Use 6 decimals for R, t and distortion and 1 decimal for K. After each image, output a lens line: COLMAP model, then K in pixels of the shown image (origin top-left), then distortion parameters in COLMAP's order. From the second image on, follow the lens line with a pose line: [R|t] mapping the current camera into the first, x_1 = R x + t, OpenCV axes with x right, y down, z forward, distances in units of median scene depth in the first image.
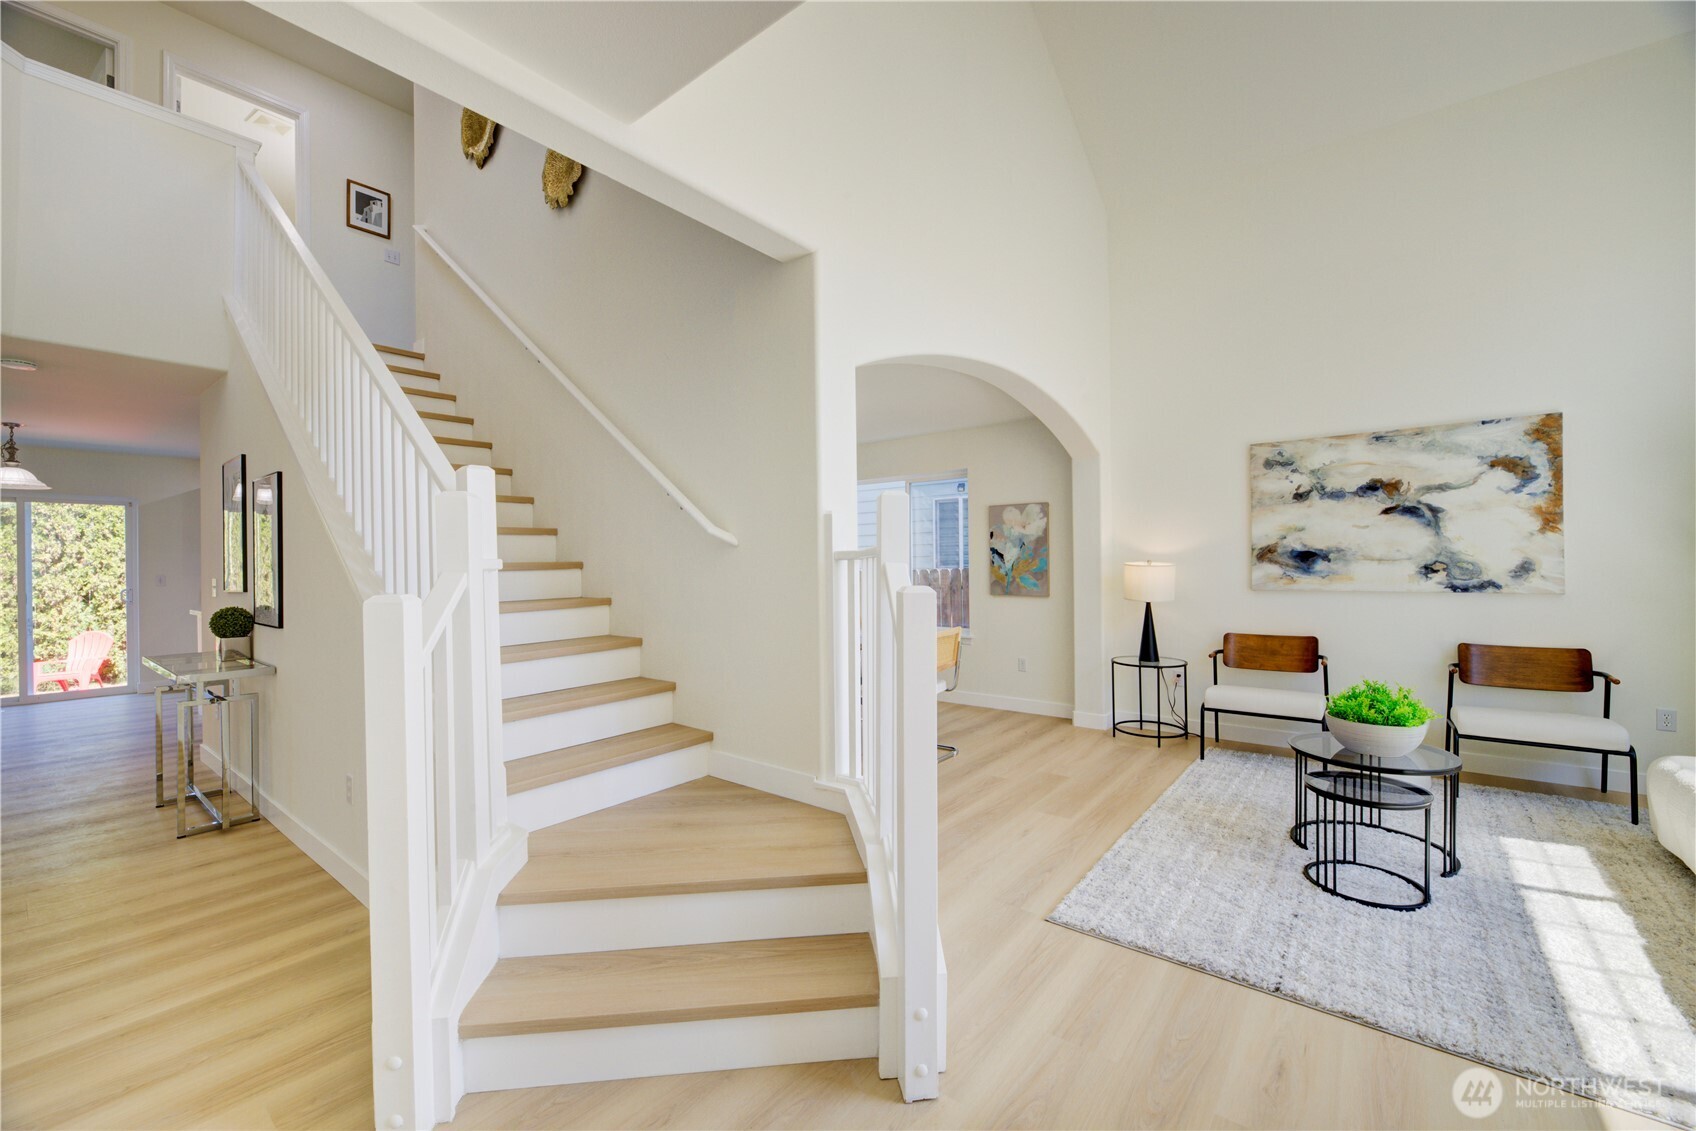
lens RADIAL K [[694.8, 0, 848.0], [0, 694.8, 565.5], [0, 0, 1]] dist [-0.001897, -0.000196]
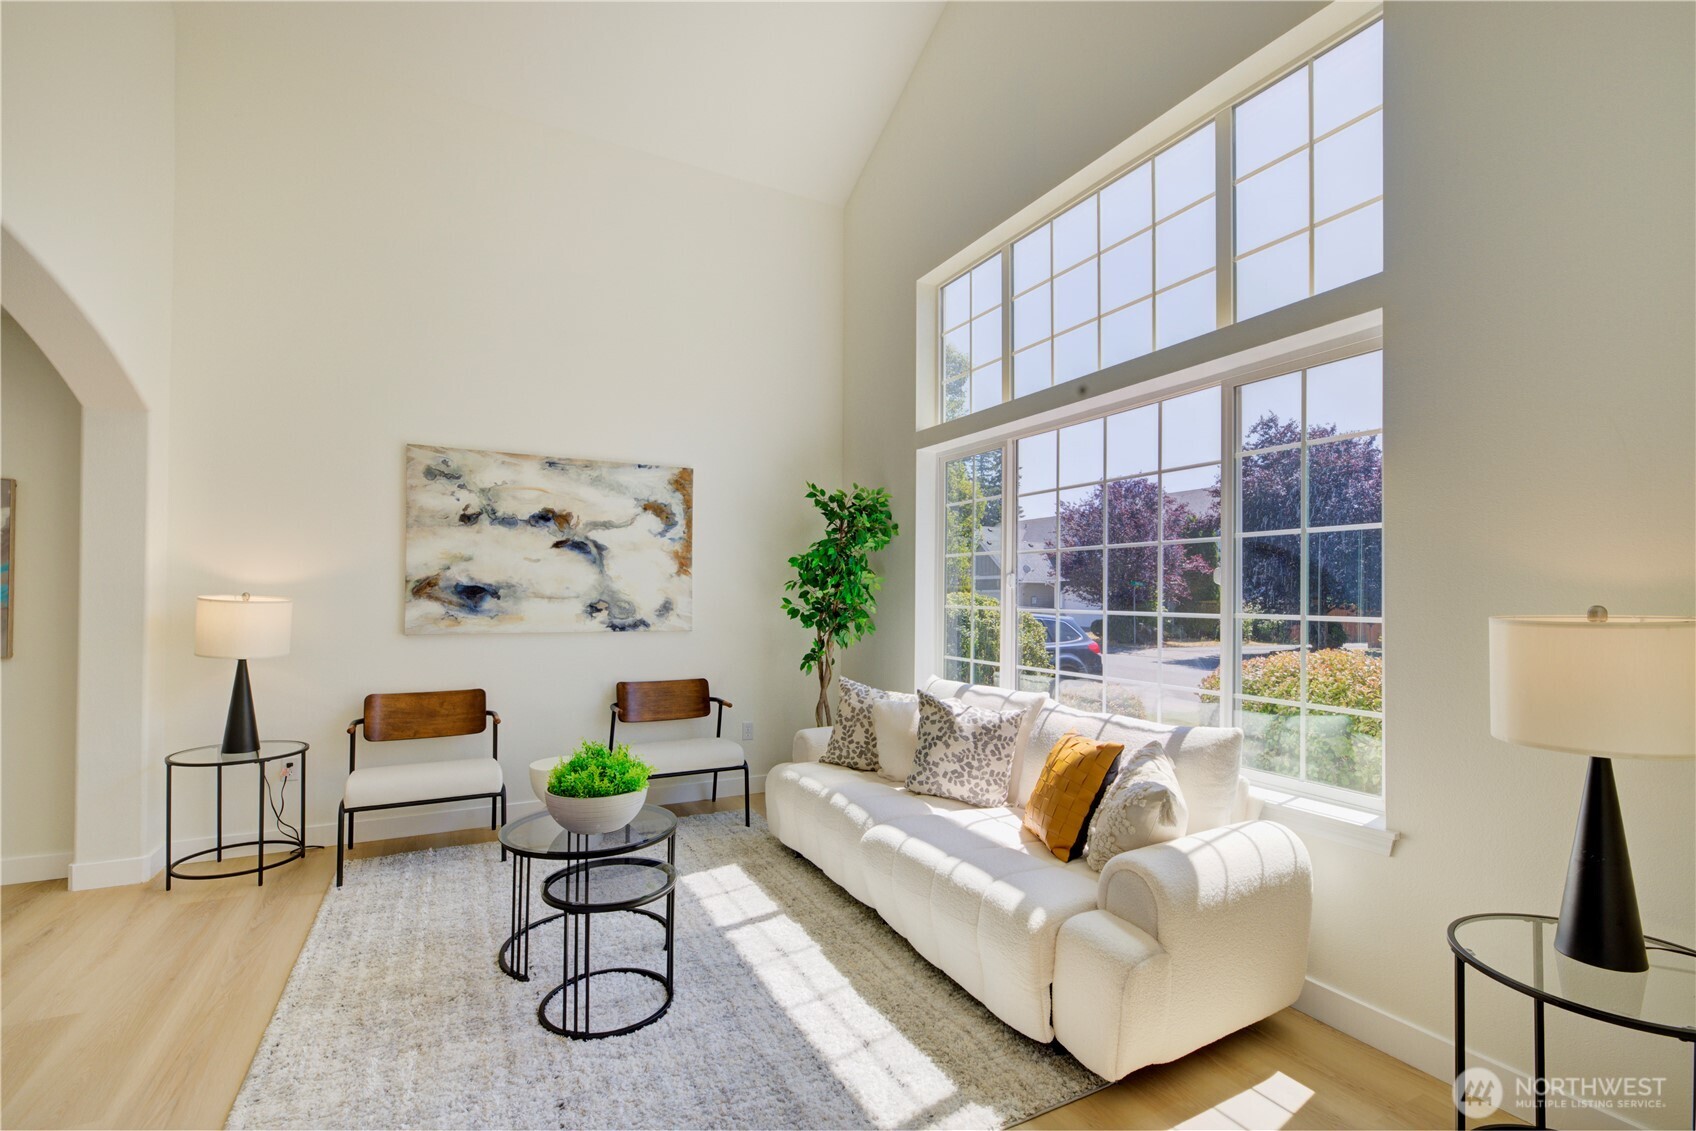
lens RADIAL K [[733.7, 0, 850.6], [0, 733.7, 585.8], [0, 0, 1]] dist [-0.002409, -0.000995]
pose [[0.392732, 0.026877, 0.919260, 0.037849], [-0.010911, 0.999639, -0.024566, -0.004345], [-0.919588, -0.000382, 0.392883, 0.260596]]
